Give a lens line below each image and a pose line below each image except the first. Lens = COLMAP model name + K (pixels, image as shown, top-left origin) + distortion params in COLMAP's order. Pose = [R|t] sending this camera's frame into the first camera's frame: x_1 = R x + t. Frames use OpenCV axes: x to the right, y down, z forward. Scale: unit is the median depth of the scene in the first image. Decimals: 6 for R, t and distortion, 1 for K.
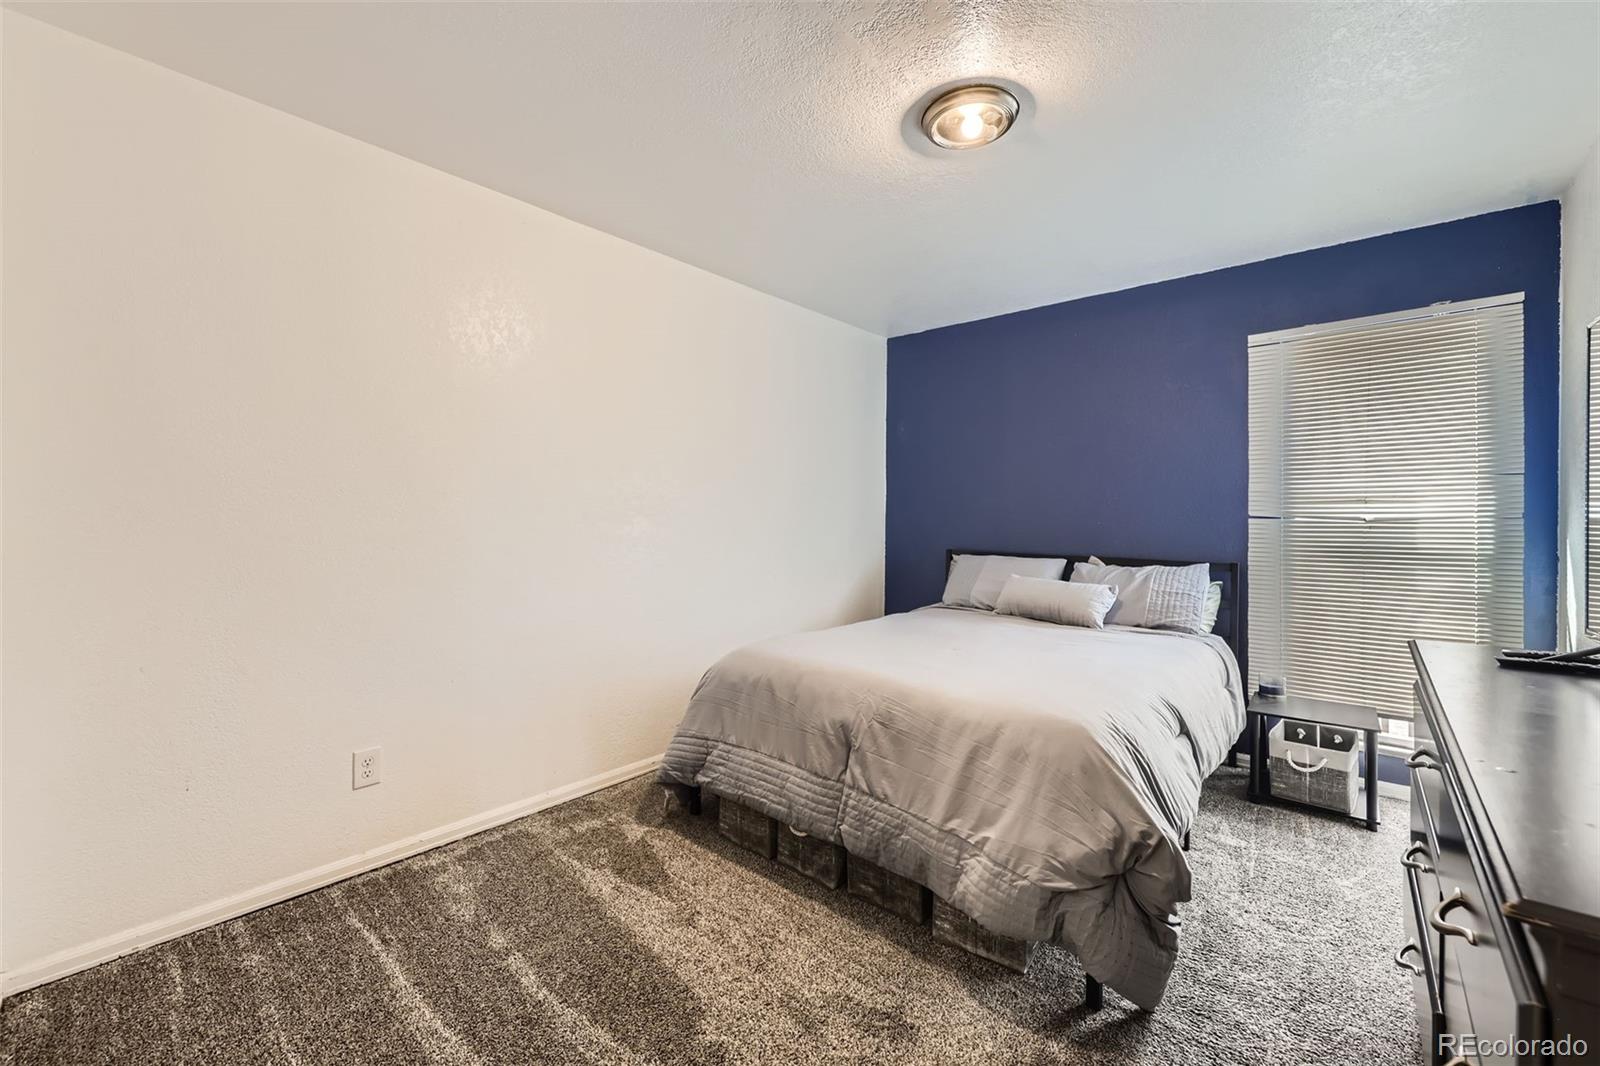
lens RADIAL K [[646.2, 0, 796.1], [0, 646.2, 525.4], [0, 0, 1]] dist [-0.001758, -0.000158]
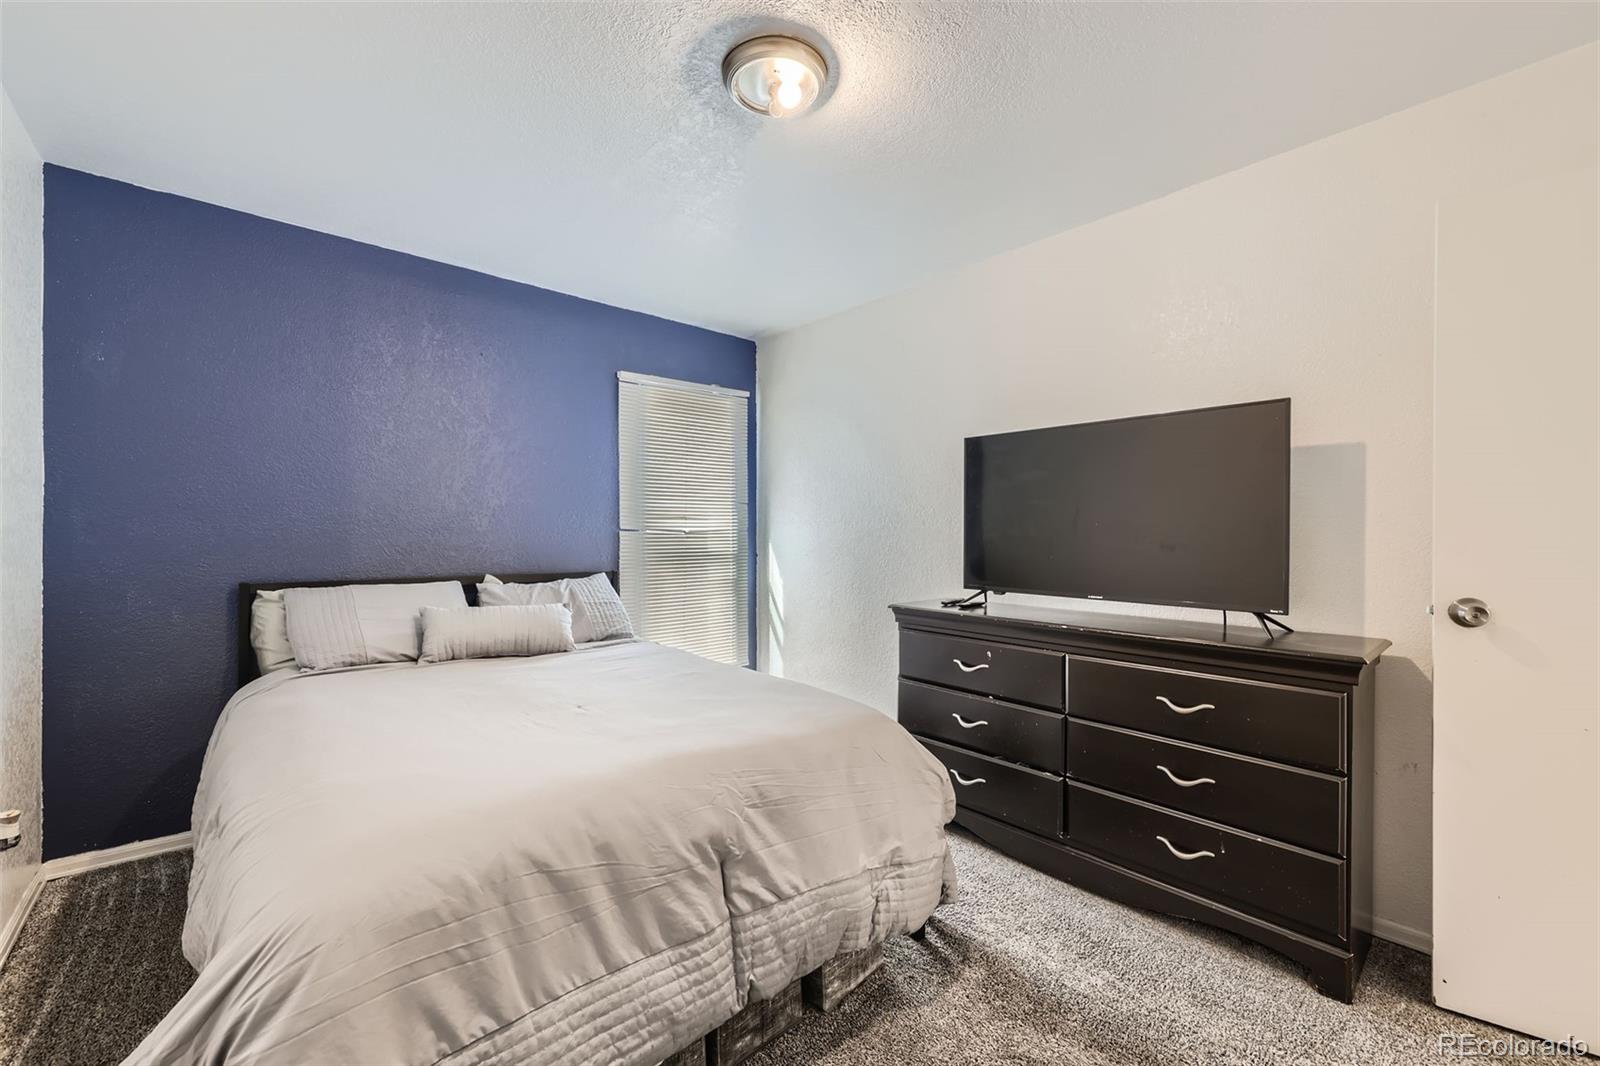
lens RADIAL K [[646.2, 0, 796.7], [0, 646.2, 531.9], [0, 0, 1]] dist [-0.001758, -0.000158]
pose [[0.129558, -0.003918, 0.991564, -0.455530], [0.006664, 0.999973, 0.003081, -0.012537], [-0.991549, 0.006209, 0.129581, 0.634953]]
